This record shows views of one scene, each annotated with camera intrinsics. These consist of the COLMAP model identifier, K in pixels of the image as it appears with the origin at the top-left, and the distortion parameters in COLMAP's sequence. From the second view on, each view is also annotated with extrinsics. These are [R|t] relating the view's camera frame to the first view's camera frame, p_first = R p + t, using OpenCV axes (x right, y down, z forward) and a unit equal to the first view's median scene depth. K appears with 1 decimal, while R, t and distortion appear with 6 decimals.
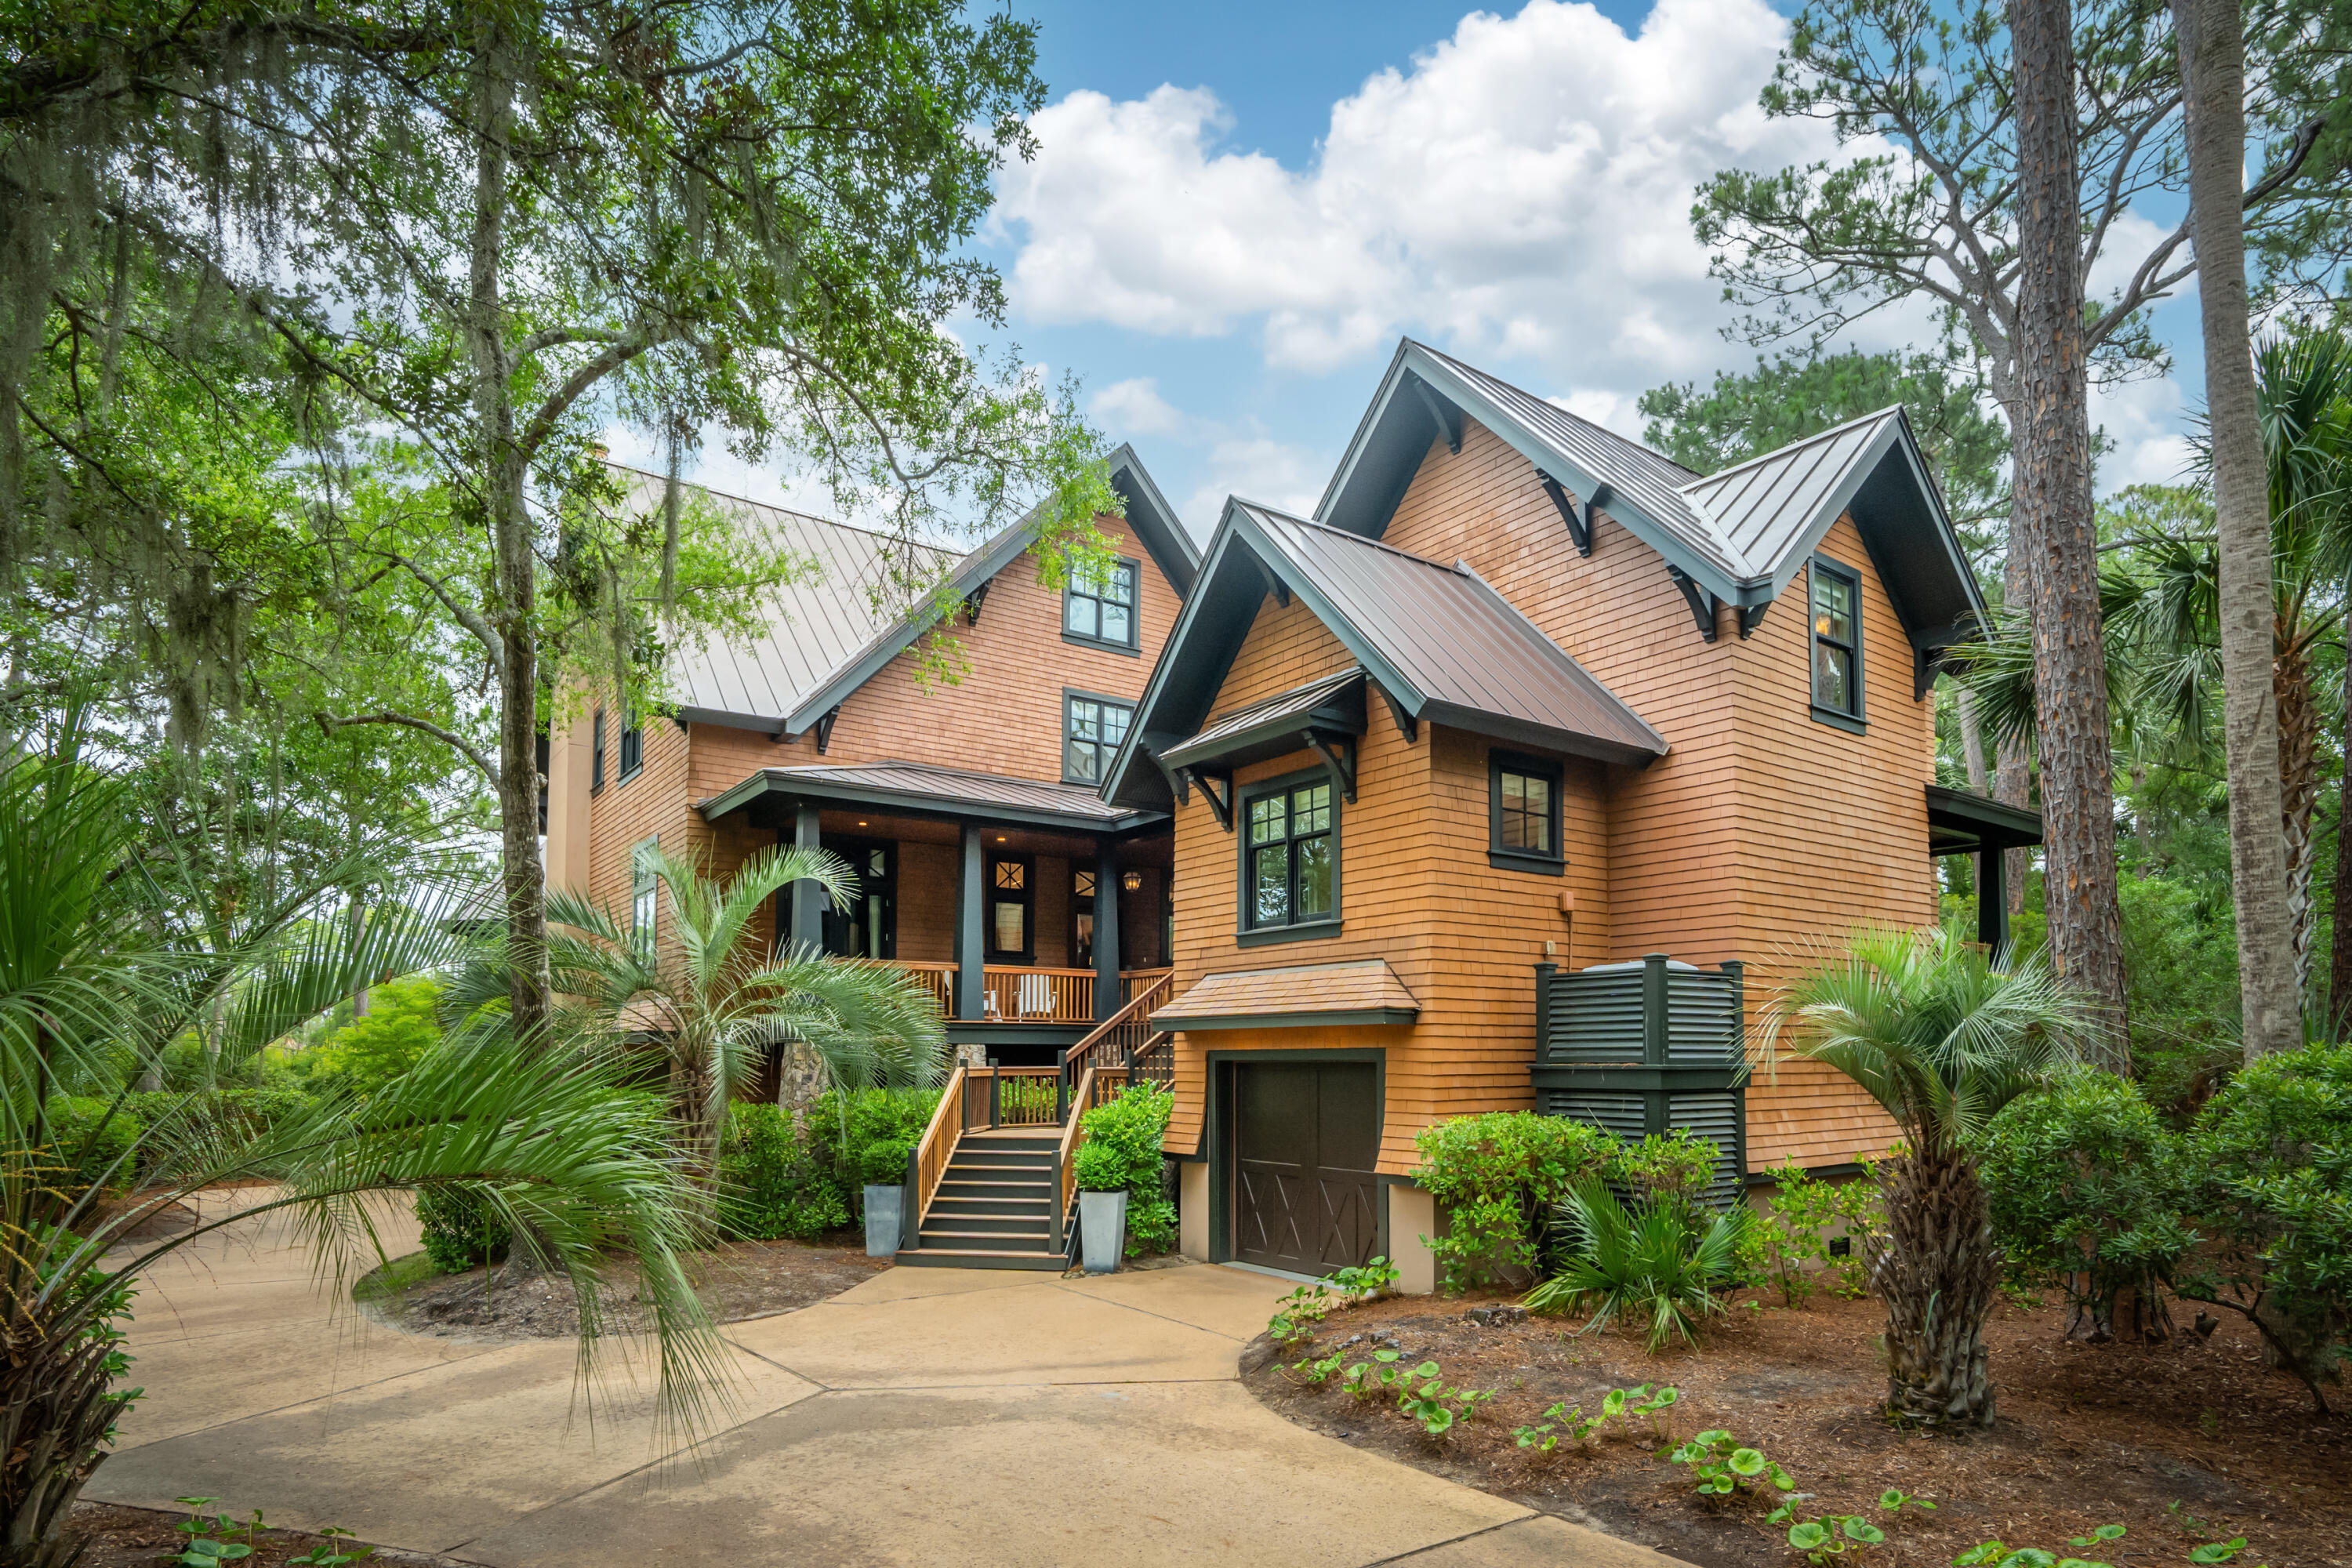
lens RADIAL K [[976.9, 0, 1176.0], [0, 976.9, 784.0], [0, 0, 1]] dist [-0.011081, 0.000175]
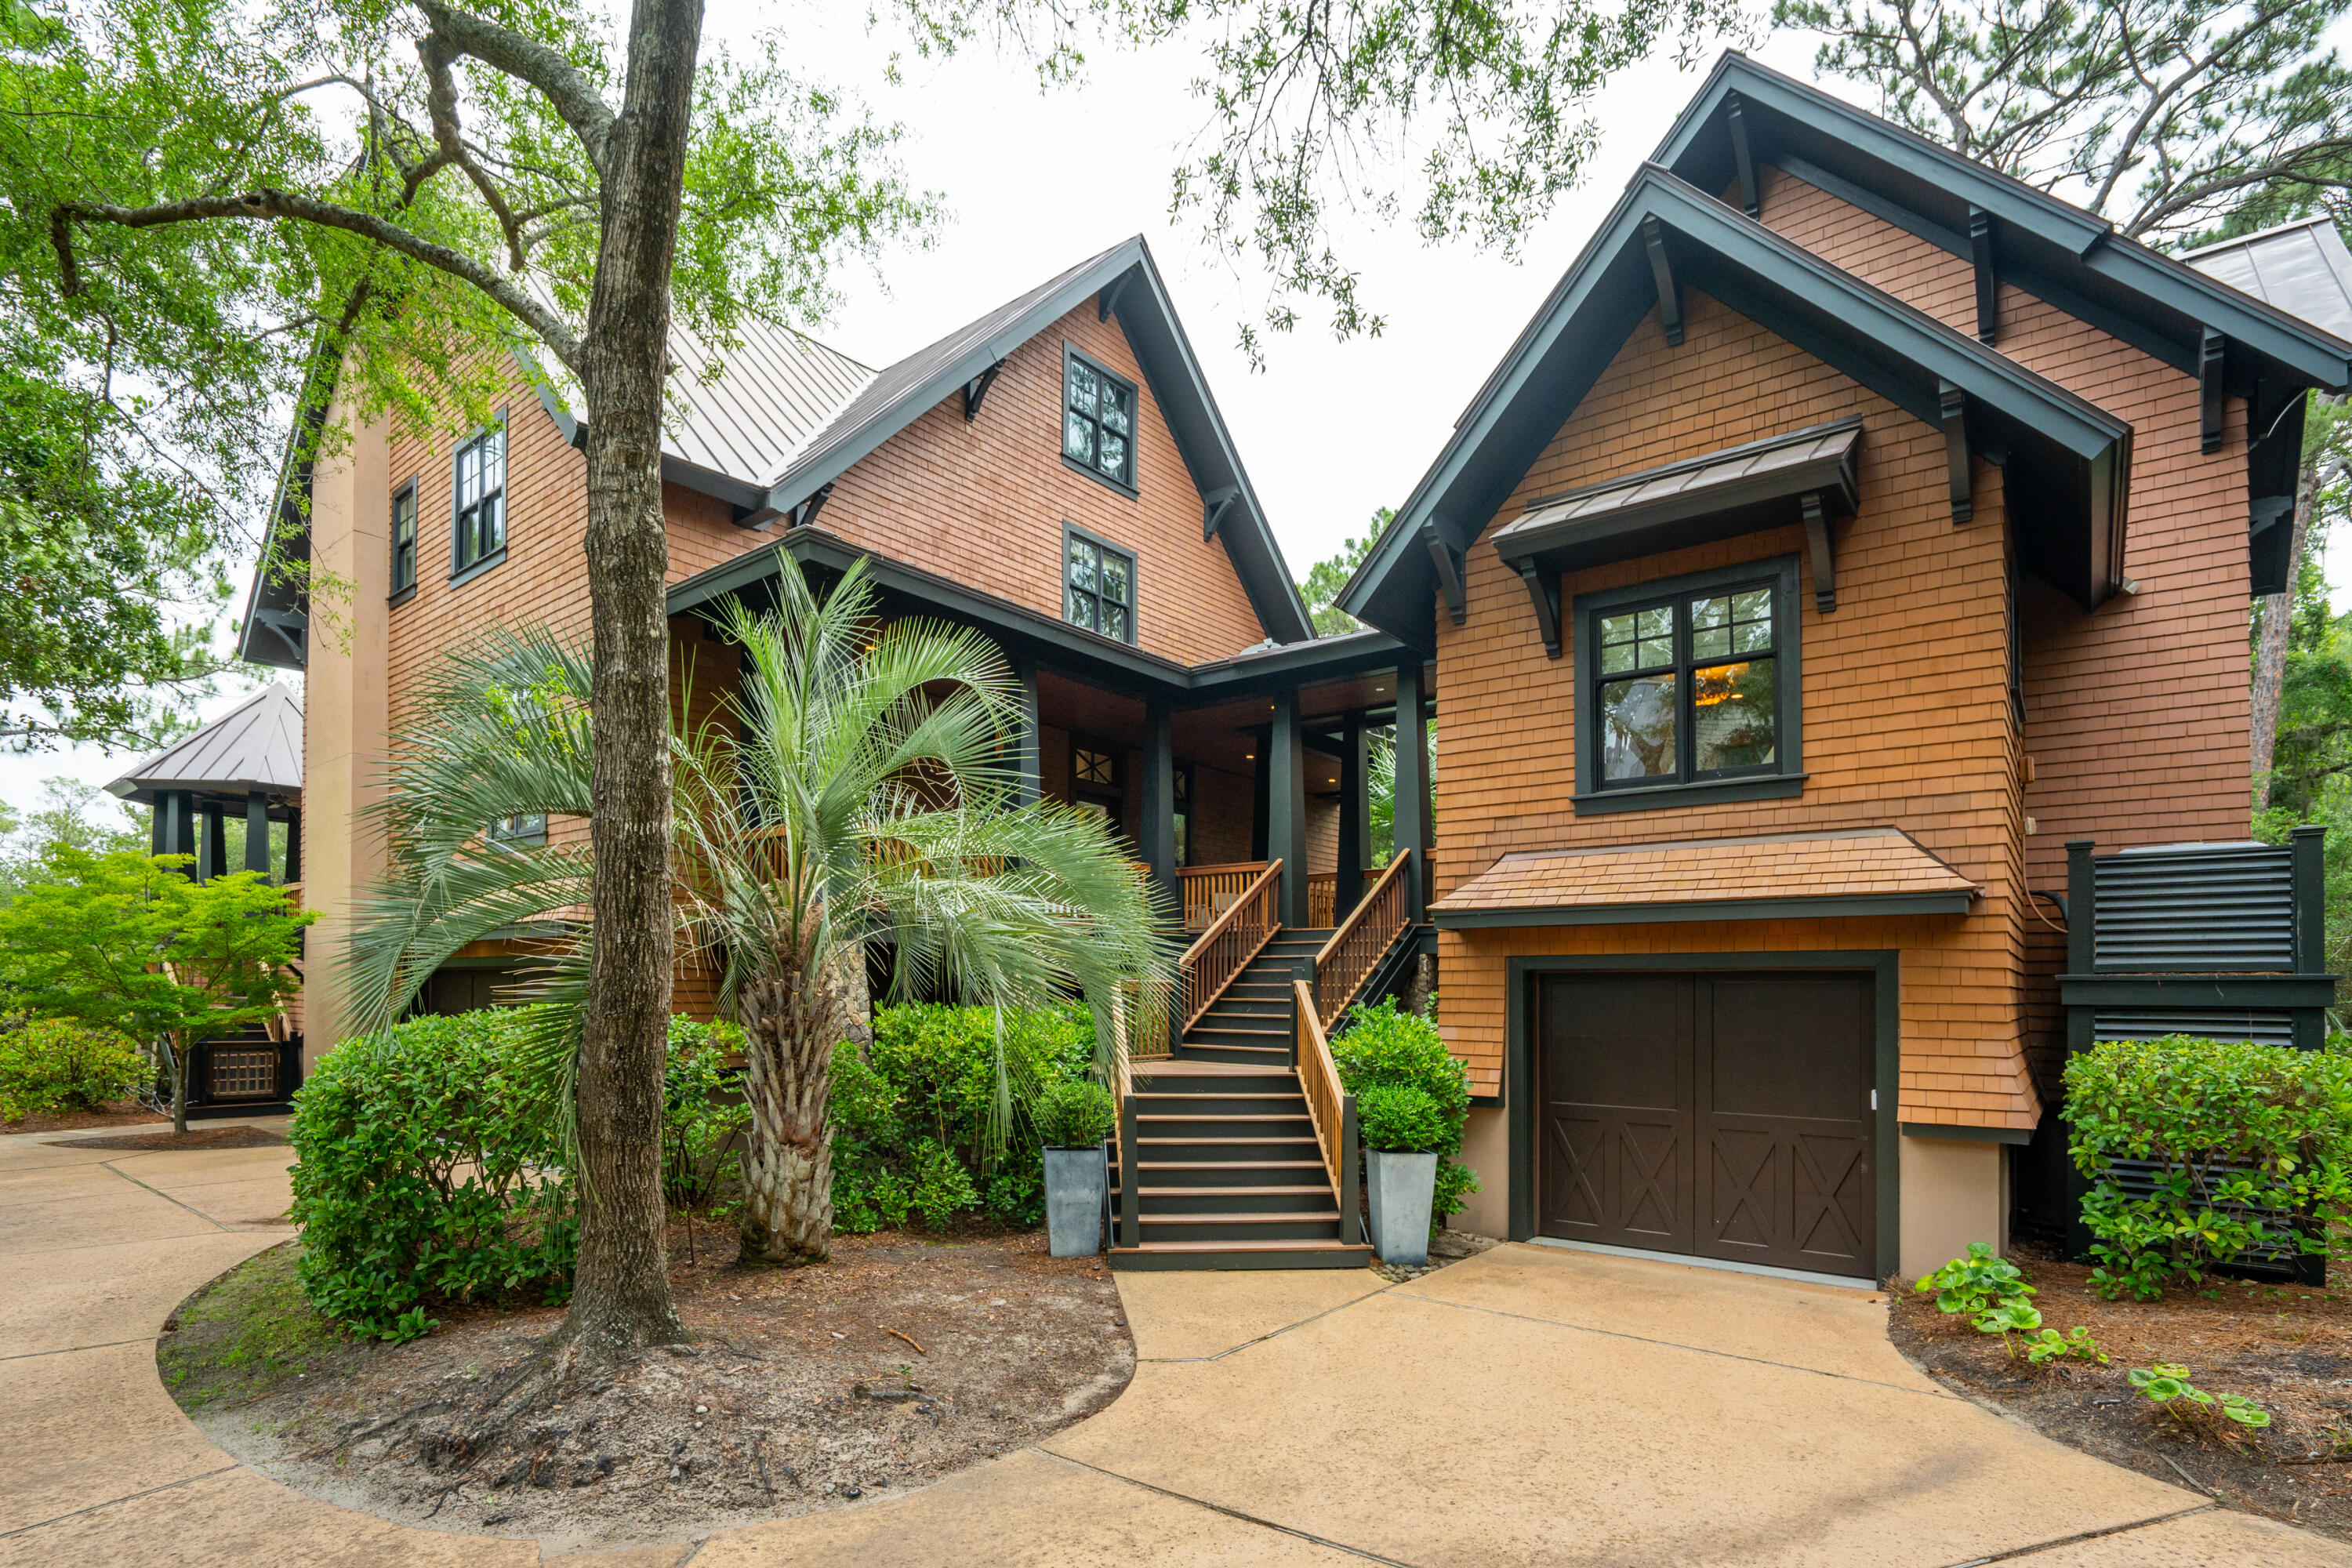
lens RADIAL K [[994.2, 0, 1176.0], [0, 994.2, 784.0], [0, 0, 1]] dist [-0.021368, 0.000255]
pose [[0.975699, 0.055769, 0.211900, -0.387483], [-0.070657, 0.995488, 0.063342, 0.120766], [-0.207411, -0.076775, 0.975236, 0.355718]]
